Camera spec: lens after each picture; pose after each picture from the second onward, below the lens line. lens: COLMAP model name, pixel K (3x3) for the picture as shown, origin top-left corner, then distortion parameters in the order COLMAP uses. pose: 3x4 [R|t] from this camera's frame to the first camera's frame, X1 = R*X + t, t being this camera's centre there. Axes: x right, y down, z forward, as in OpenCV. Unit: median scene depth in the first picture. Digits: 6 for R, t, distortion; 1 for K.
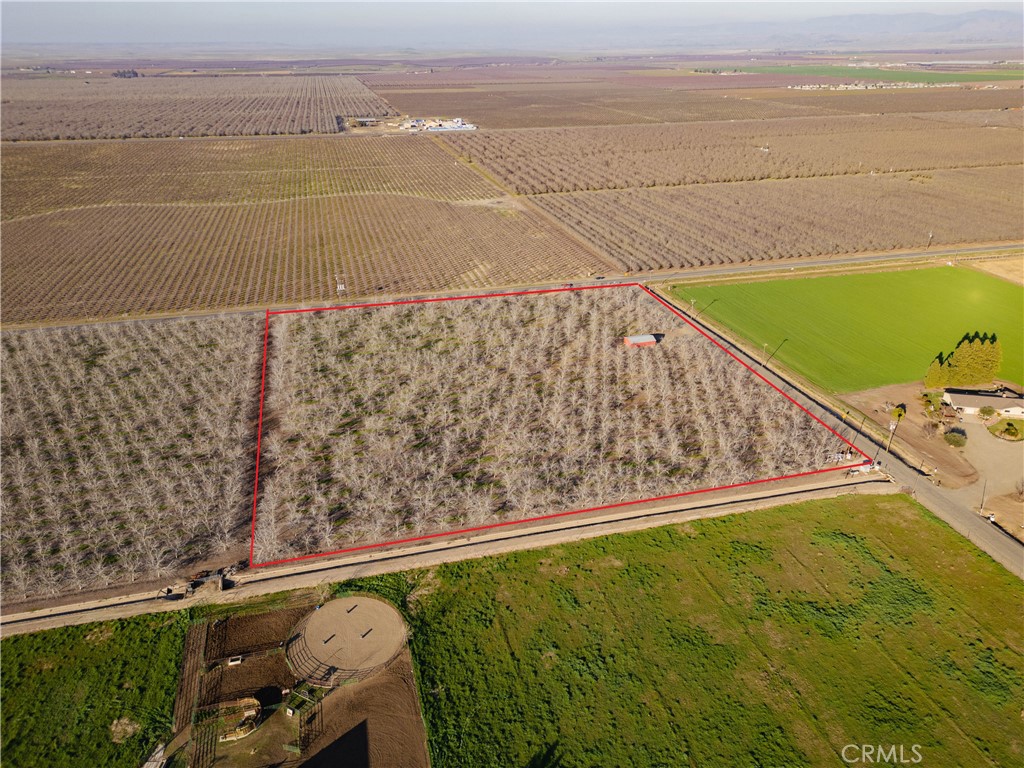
lens RADIAL K [[711.7, 0, 514.8], [0, 711.7, 385.3], [0, 0, 1]] dist [0.075559, -0.065332]
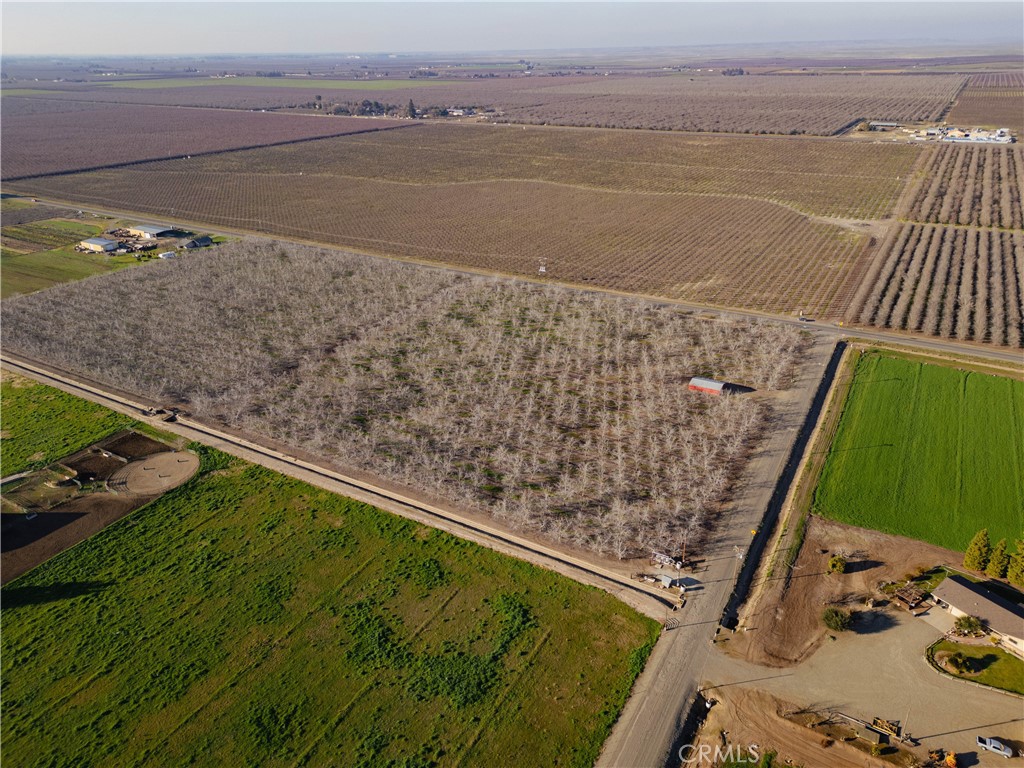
lens RADIAL K [[711.7, 0, 514.8], [0, 711.7, 385.3], [0, 0, 1]] dist [0.075559, -0.065332]
pose [[0.706482, 0.299204, -0.641373, 0.867811], [-0.297725, 0.947796, 0.114204, -0.141191], [0.642061, 0.110269, 0.758682, 0.281474]]
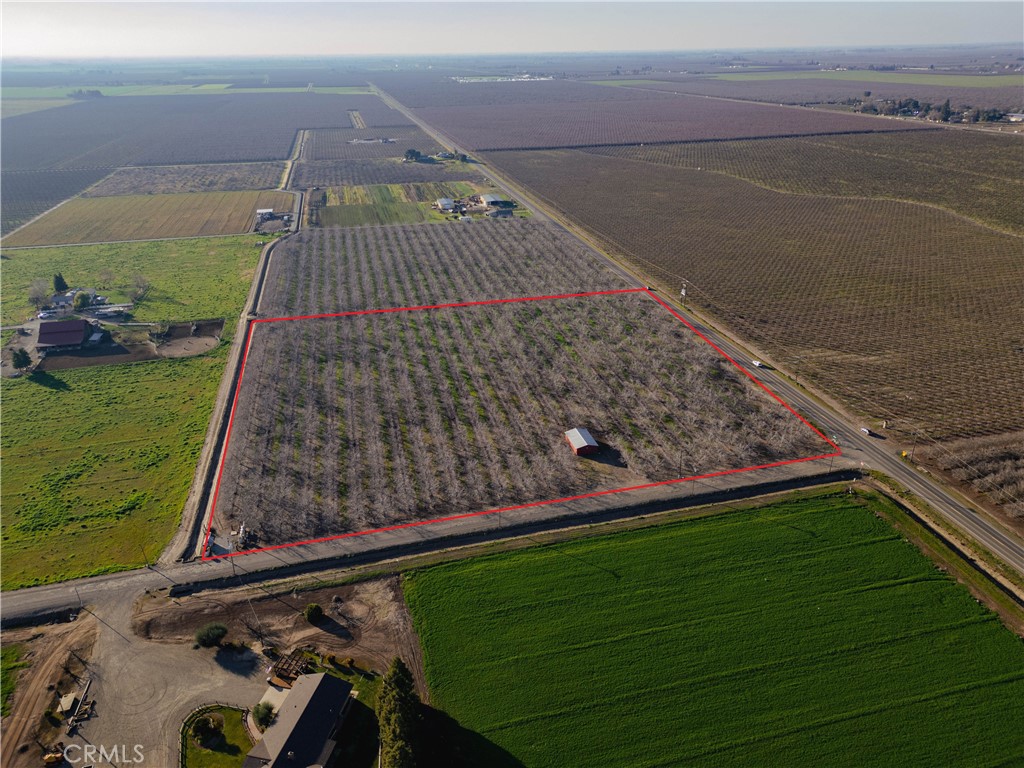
lens RADIAL K [[711.7, 0, 514.8], [0, 711.7, 385.3], [0, 0, 1]] dist [0.075559, -0.065332]
pose [[-0.012121, 0.429904, -0.902793, 1.272336], [-0.419021, 0.817579, 0.394951, -0.580561], [0.907896, 0.383077, 0.170229, 1.192404]]
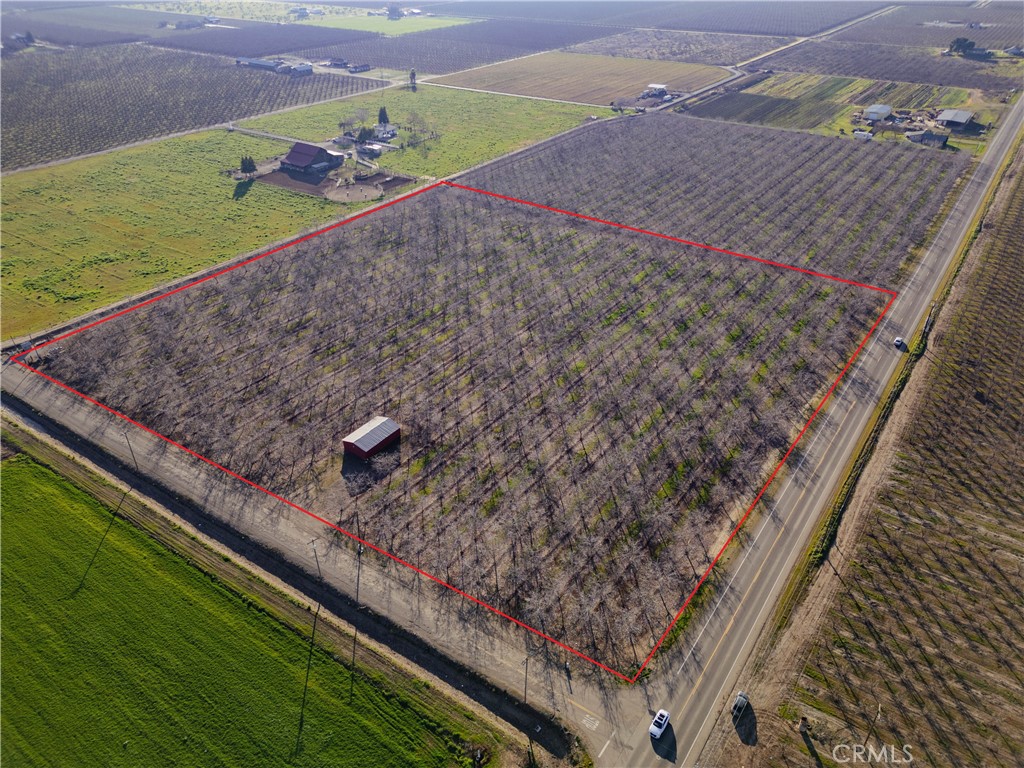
lens RADIAL K [[711.7, 0, 514.8], [0, 711.7, 385.3], [0, 0, 1]] dist [0.075559, -0.065332]
pose [[-0.762504, 0.359416, -0.537967, 0.563894], [-0.267827, 0.581559, 0.768152, -0.807538], [0.588945, 0.729801, -0.347180, 1.862528]]
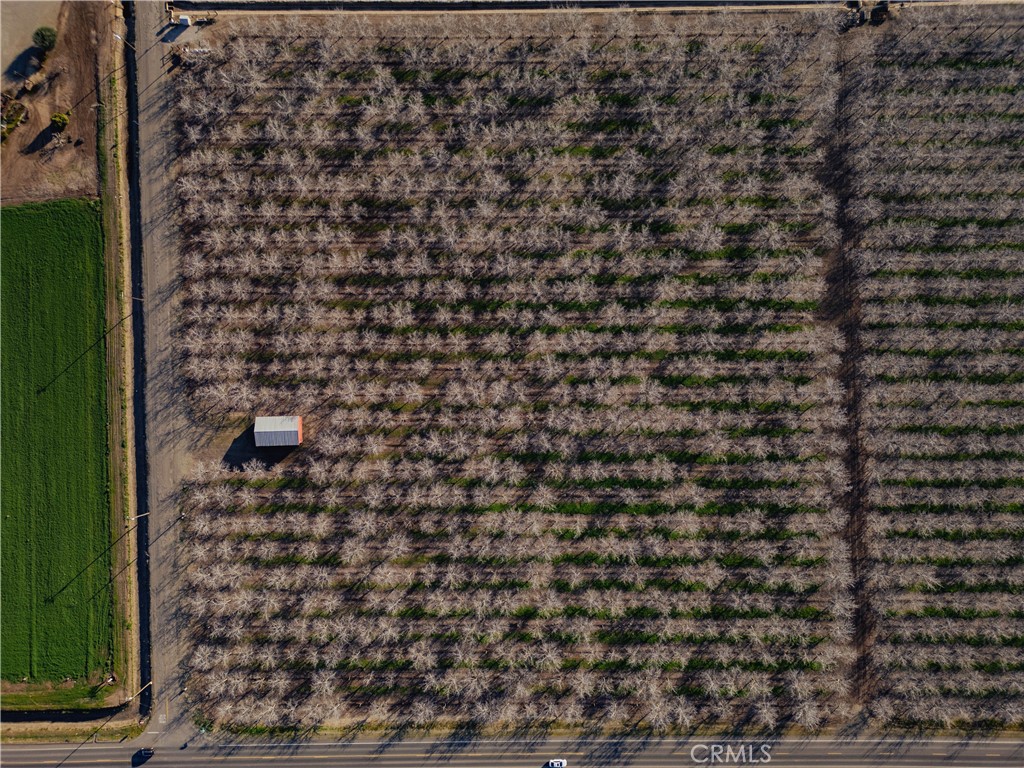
lens RADIAL K [[711.7, 0, 514.8], [0, 711.7, 385.3], [0, 0, 1]] dist [0.075559, -0.065332]
pose [[-0.970382, -0.241208, 0.013317, -0.038283], [0.114525, -0.410799, 0.904504, -0.903036], [-0.212703, 0.879240, 0.426257, 0.991344]]
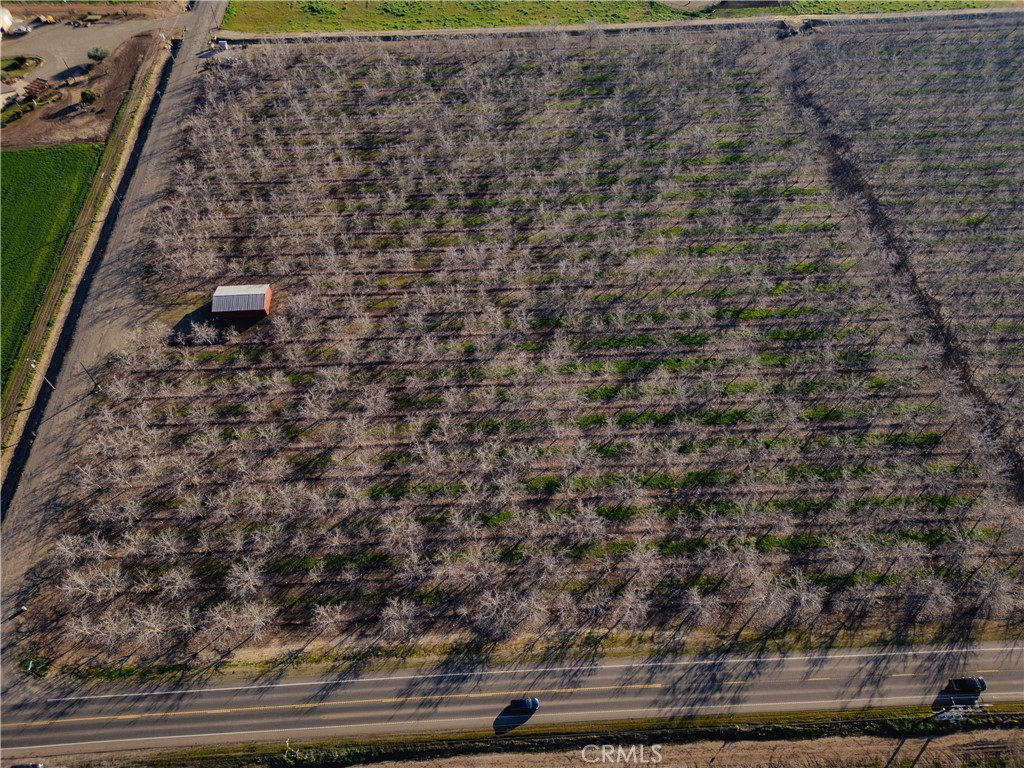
lens RADIAL K [[711.7, 0, 514.8], [0, 711.7, 385.3], [0, 0, 1]] dist [0.075559, -0.065332]
pose [[-0.980003, -0.155535, 0.124111, -0.152250], [0.094218, 0.186666, 0.977895, -0.844790], [-0.175264, 0.970033, -0.168279, 1.698287]]
